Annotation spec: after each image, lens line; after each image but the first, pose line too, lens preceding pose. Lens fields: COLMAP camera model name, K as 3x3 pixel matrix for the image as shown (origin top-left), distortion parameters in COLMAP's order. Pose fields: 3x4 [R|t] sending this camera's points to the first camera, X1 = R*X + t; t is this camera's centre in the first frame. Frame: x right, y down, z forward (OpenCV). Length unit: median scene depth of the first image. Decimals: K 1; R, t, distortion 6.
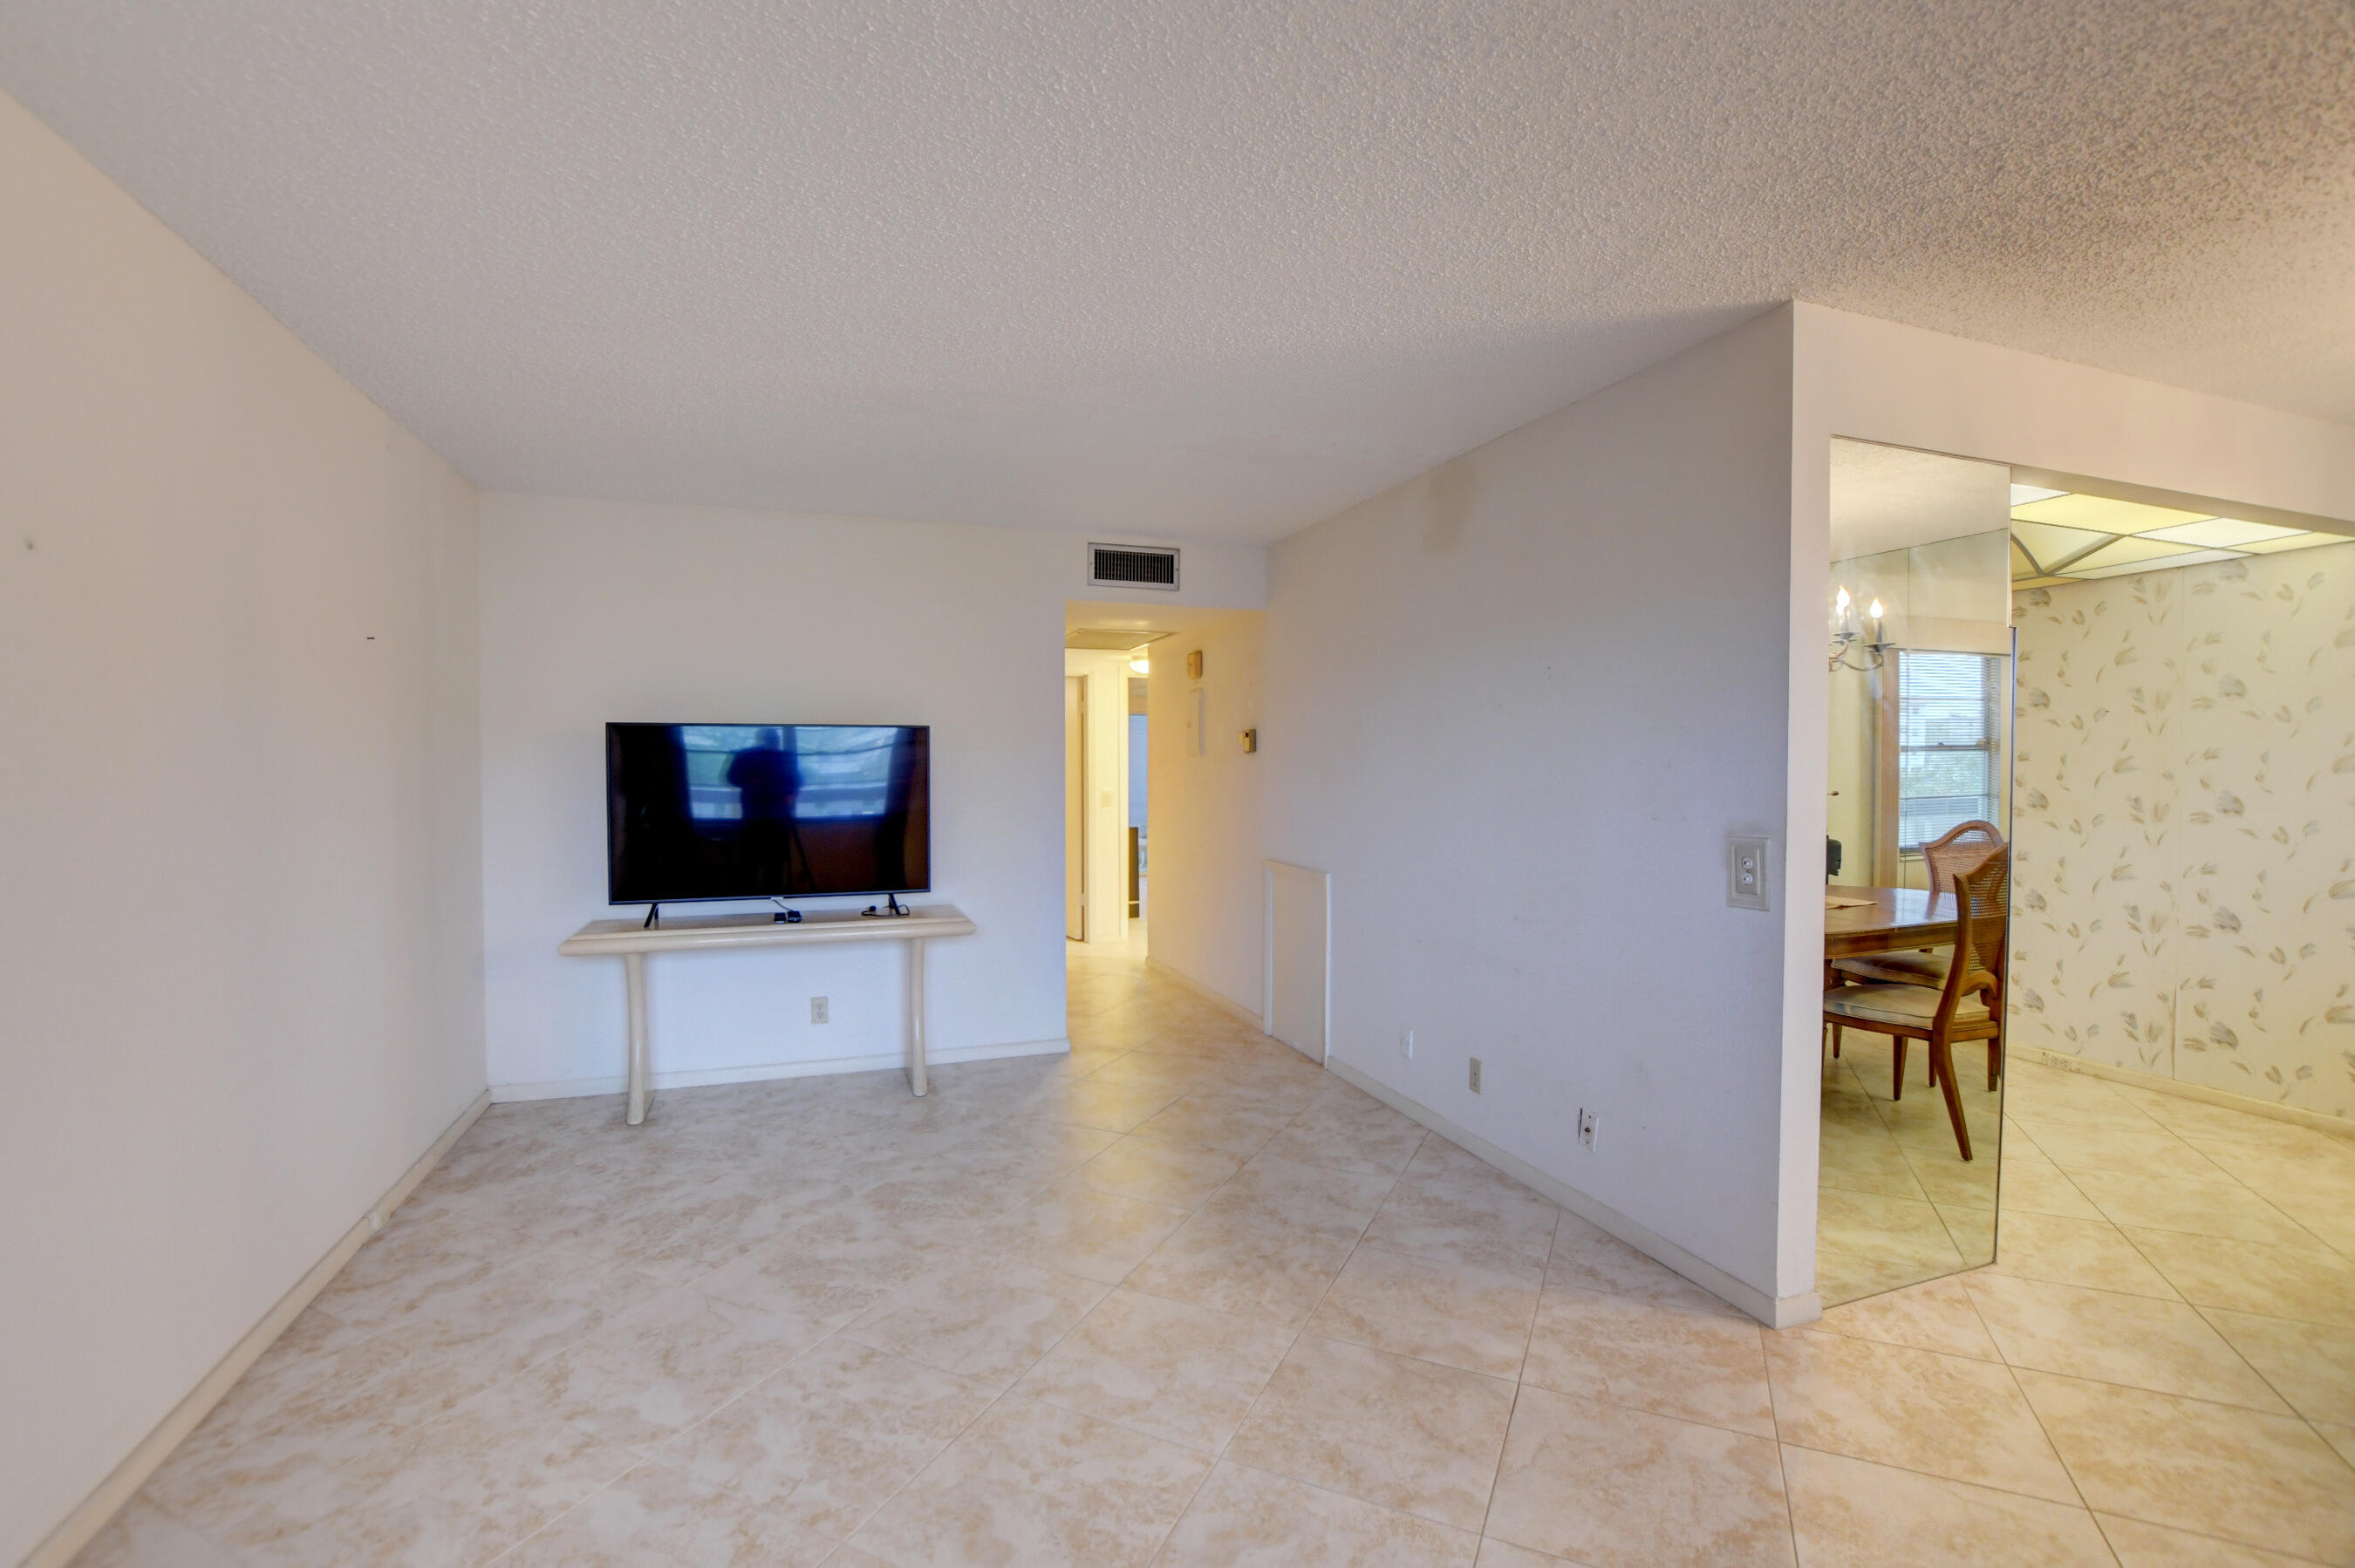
lens RADIAL K [[1036.3, 0, 1176.4], [0, 1036.3, 793.5], [0, 0, 1]] dist [-0.028461, 0.003319]
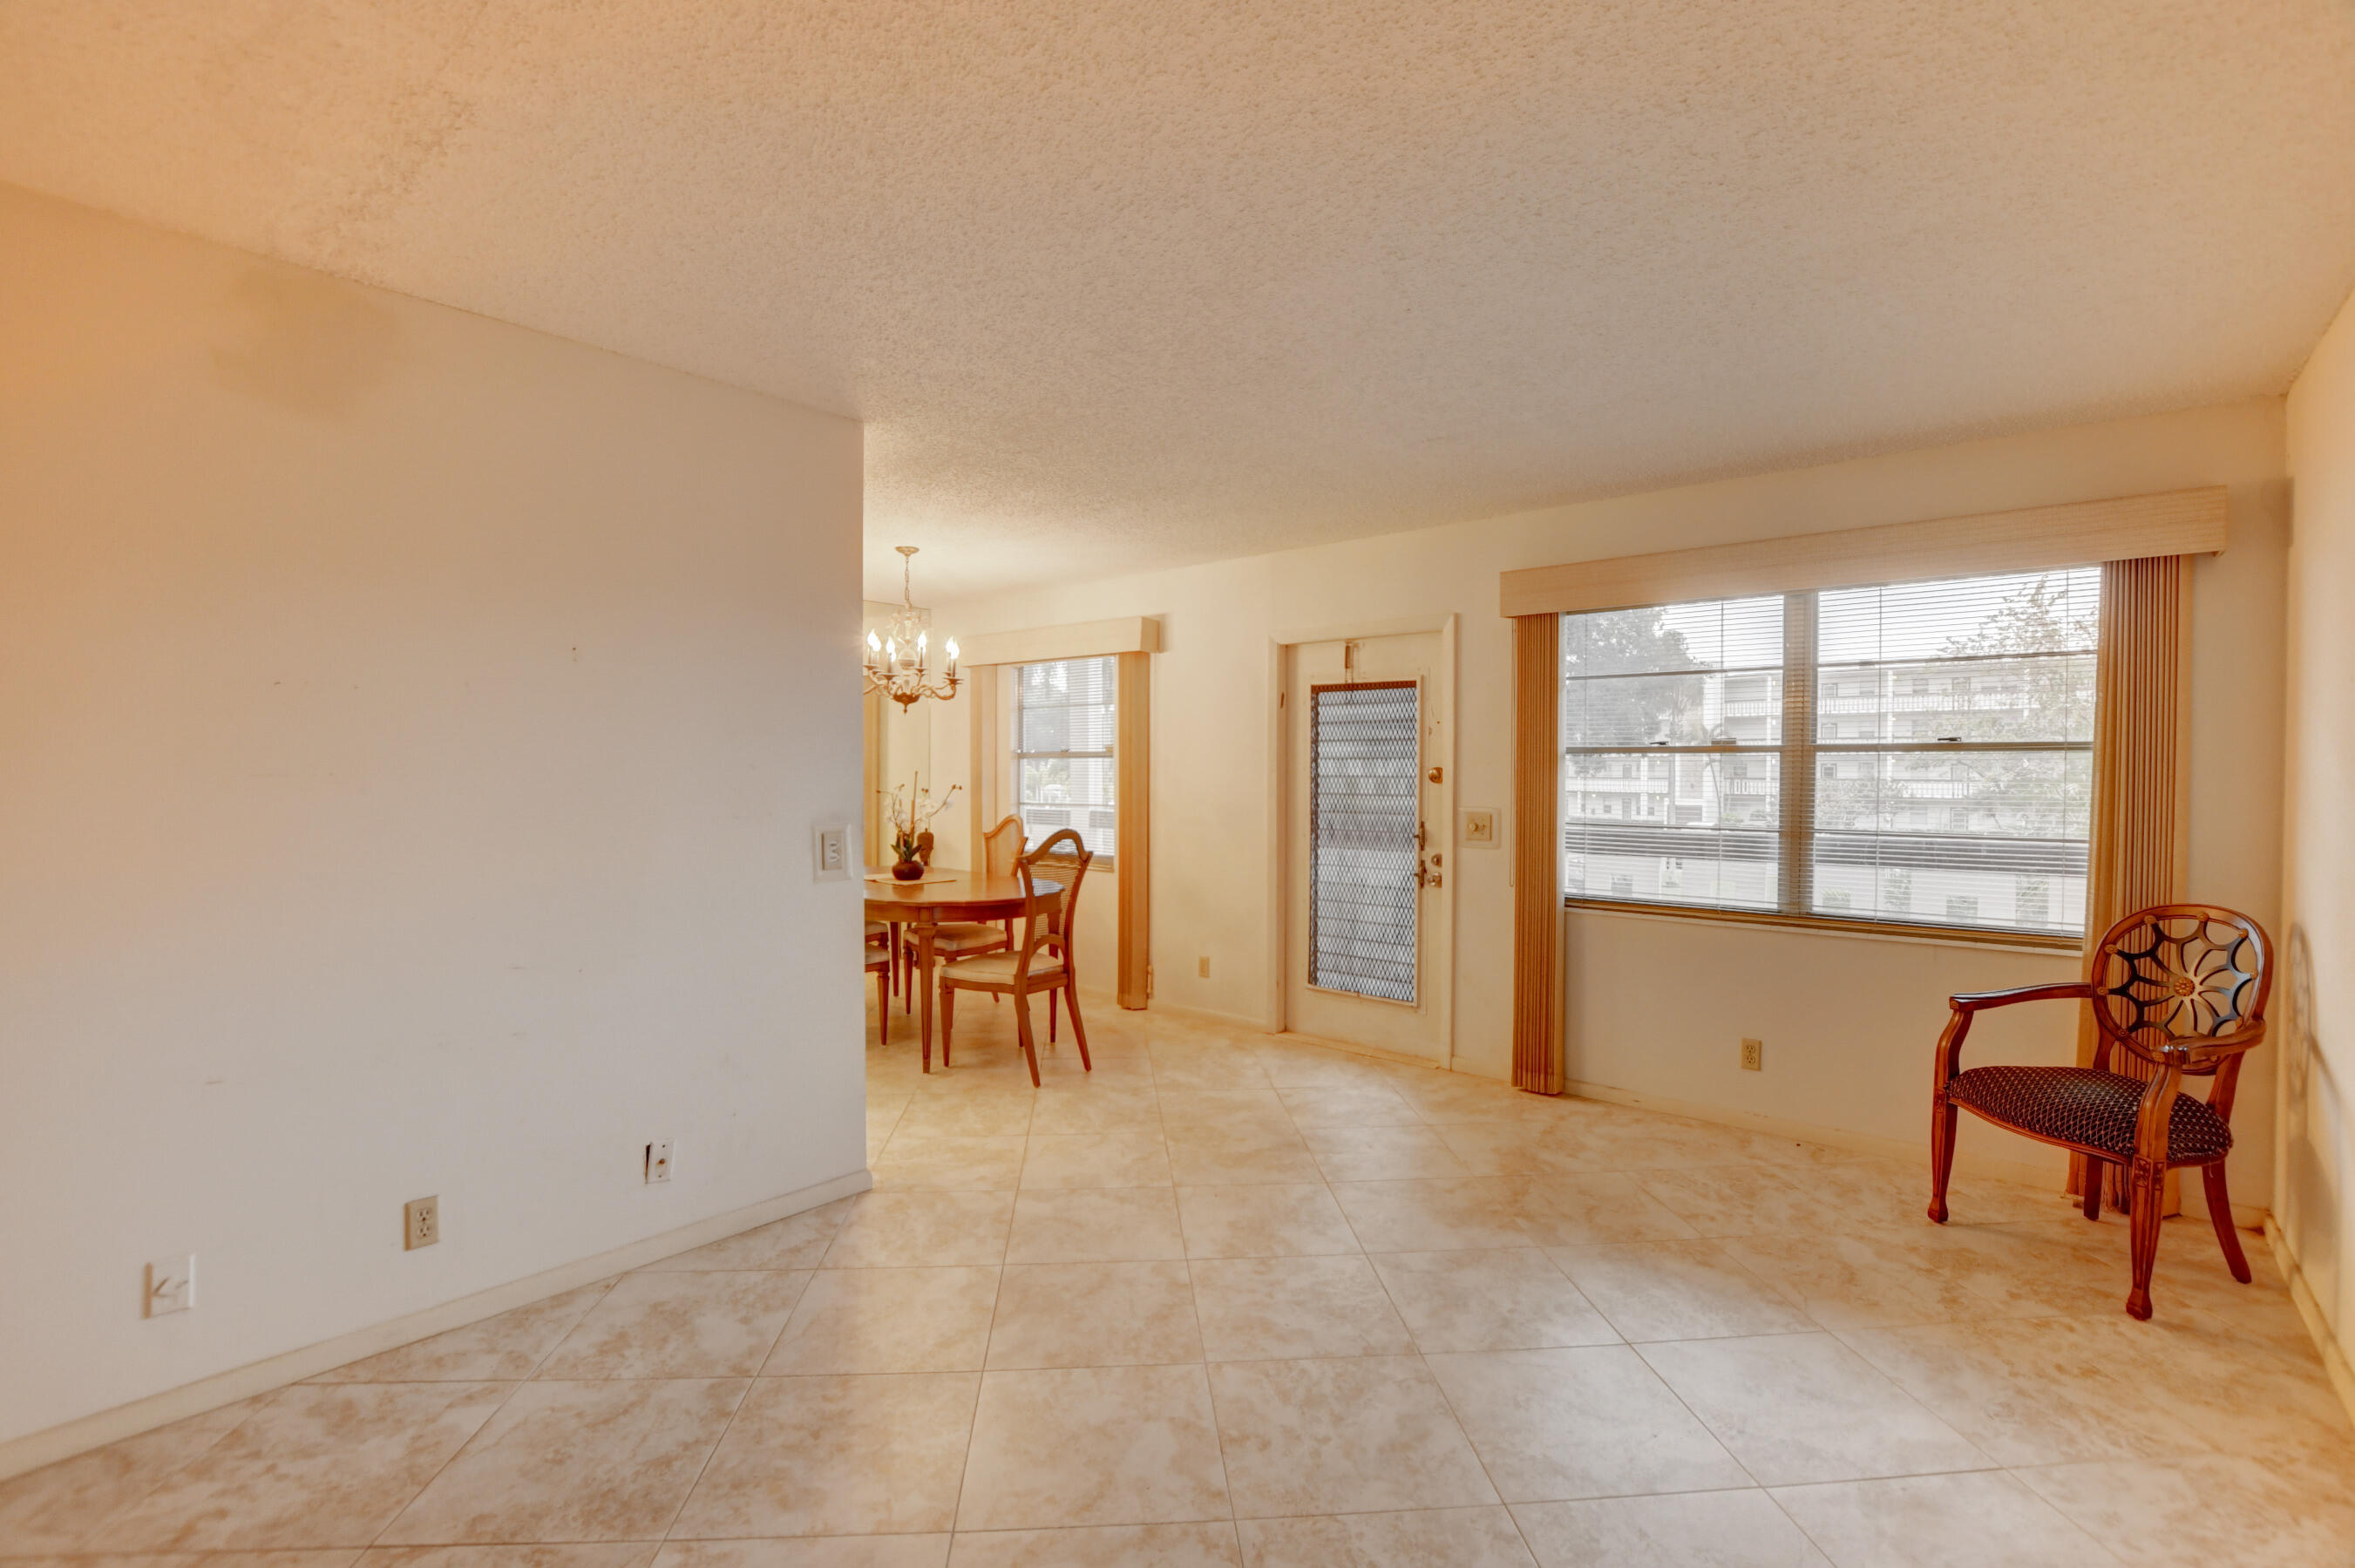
lens RADIAL K [[1036.4, 0, 1170.8], [0, 1036.4, 792.3], [0, 0, 1]] dist [-0.028461, 0.003319]
pose [[-0.488948, -0.019124, 0.872103, -0.594500], [0.020726, 0.999223, 0.033531, -0.023879], [-0.872067, 0.034470, -0.488172, 0.999048]]
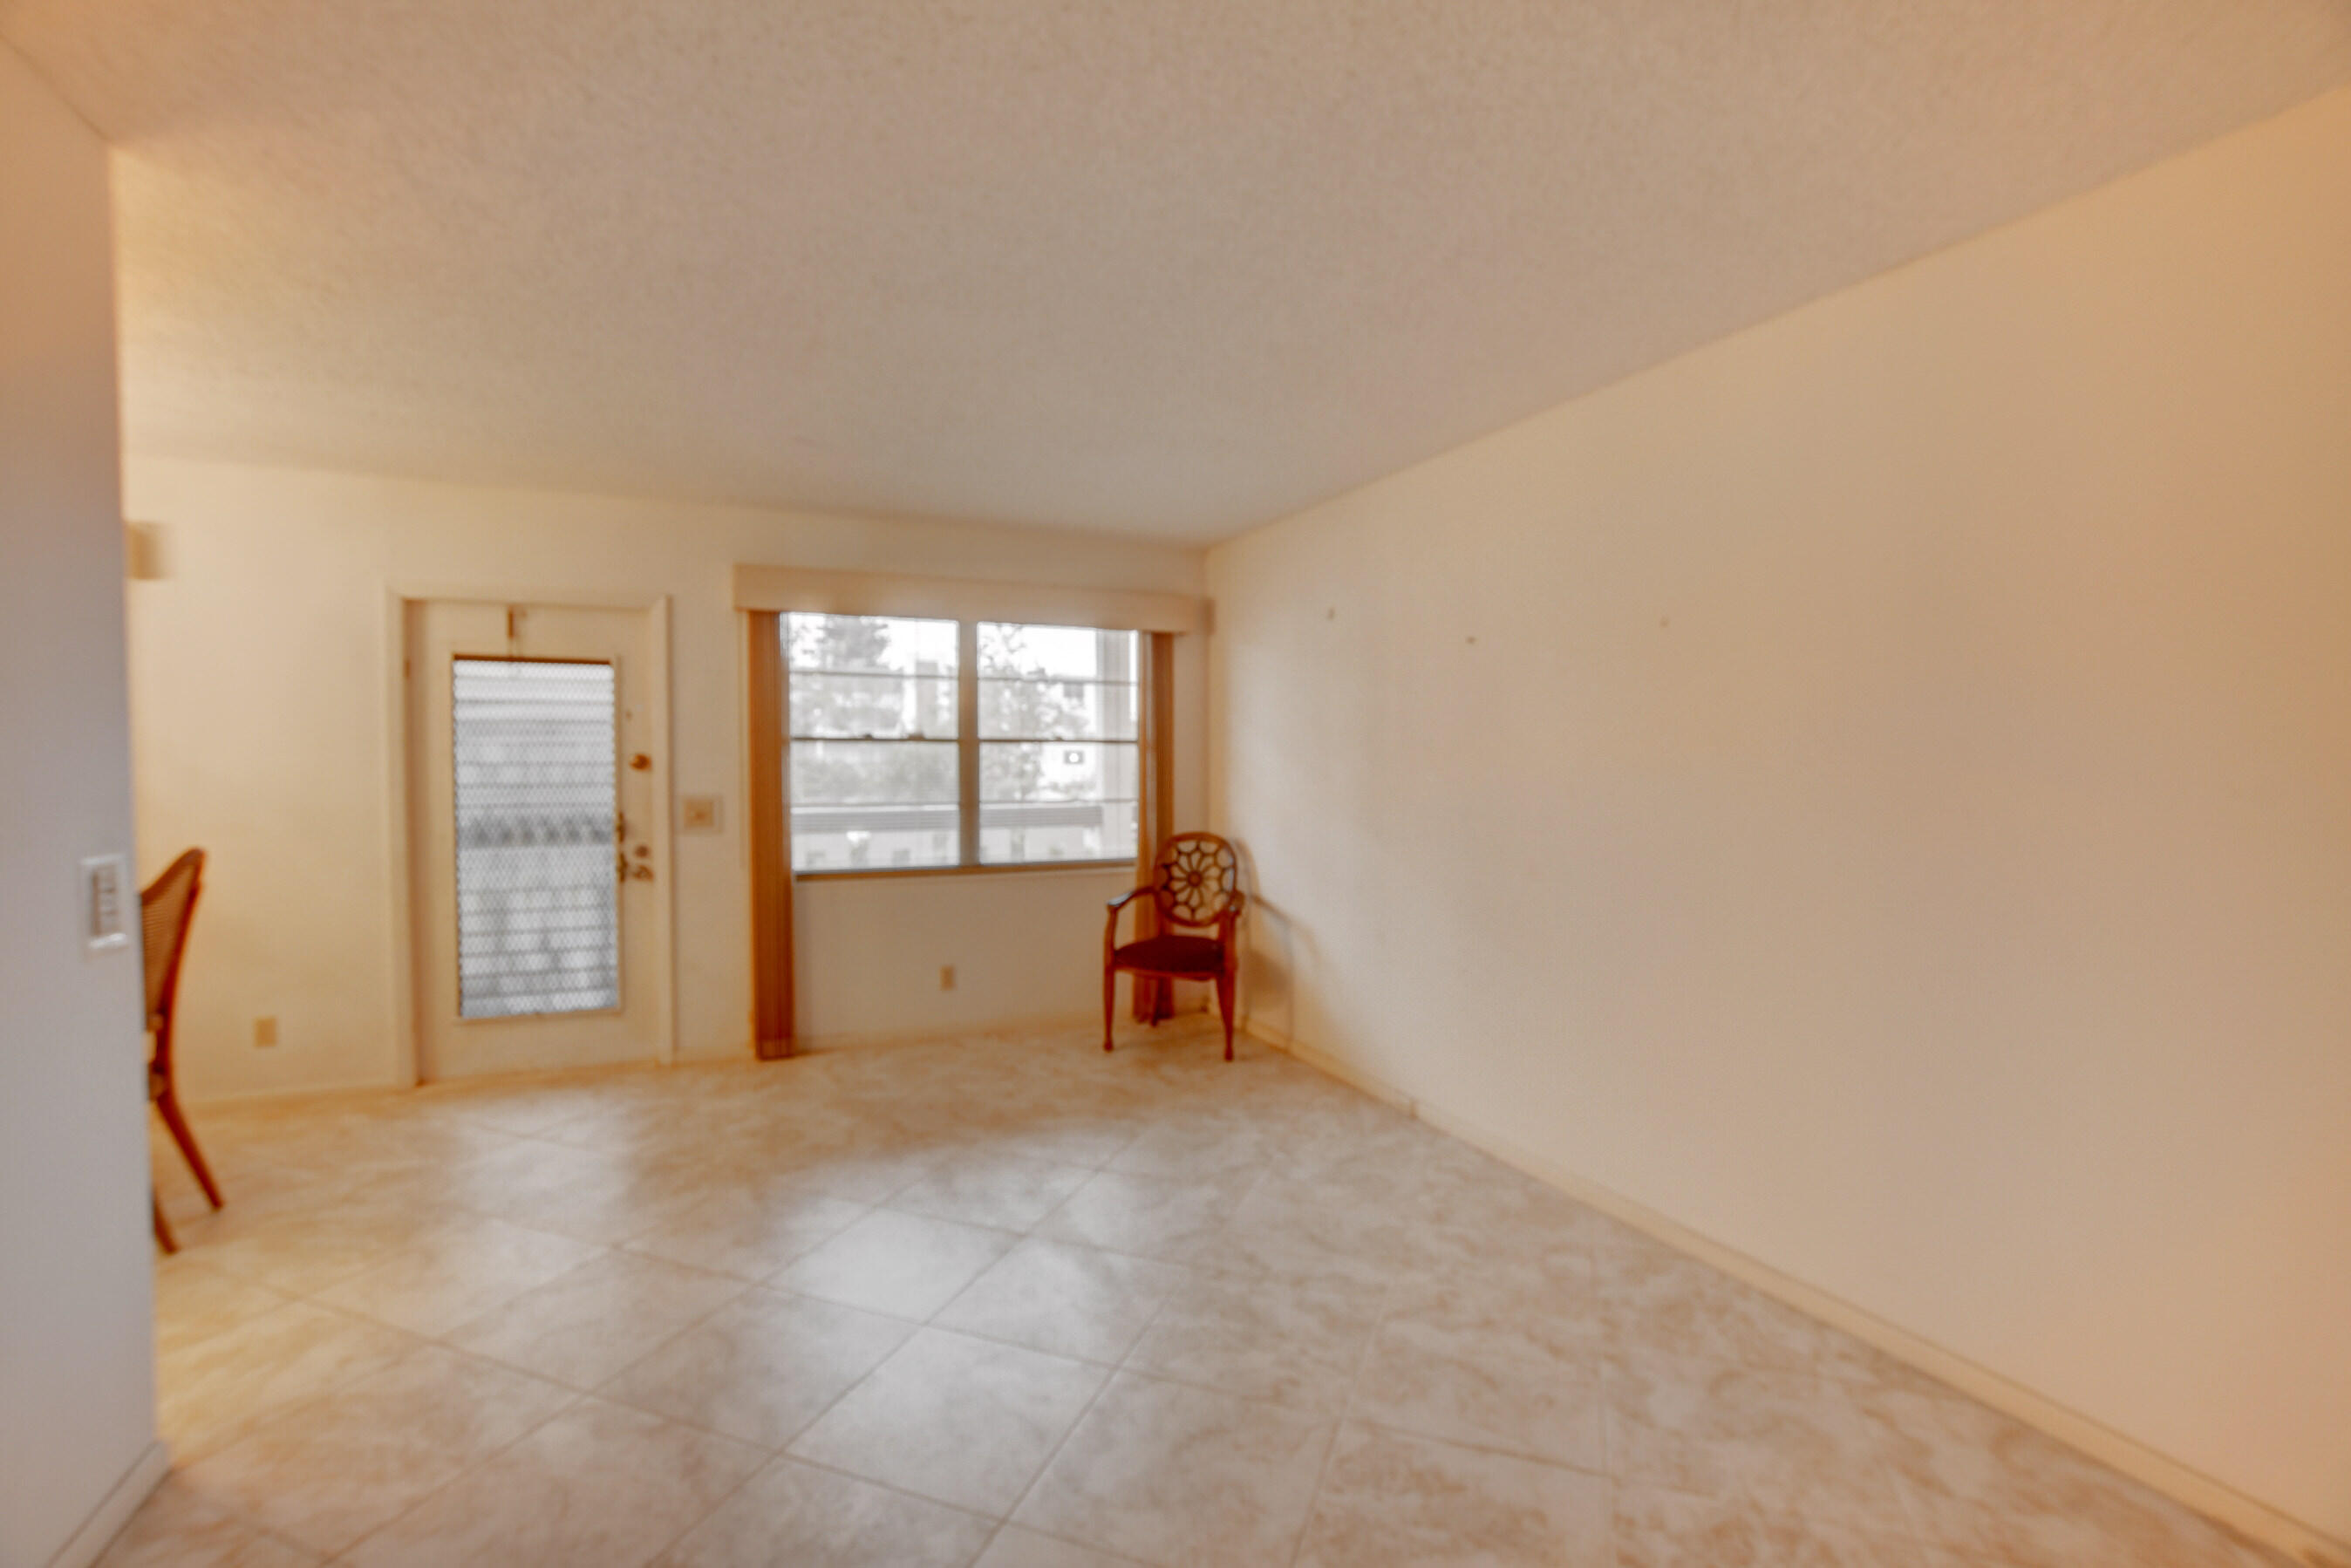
lens RADIAL K [[1034.7, 0, 1167.4], [0, 1034.7, 793.3], [0, 0, 1]] dist [-0.028461, 0.003319]
pose [[-0.997101, 0.000939, -0.076087, -0.096665], [-0.003633, 0.998196, 0.059933, -0.034647], [0.076006, 0.060036, -0.995298, 1.387164]]
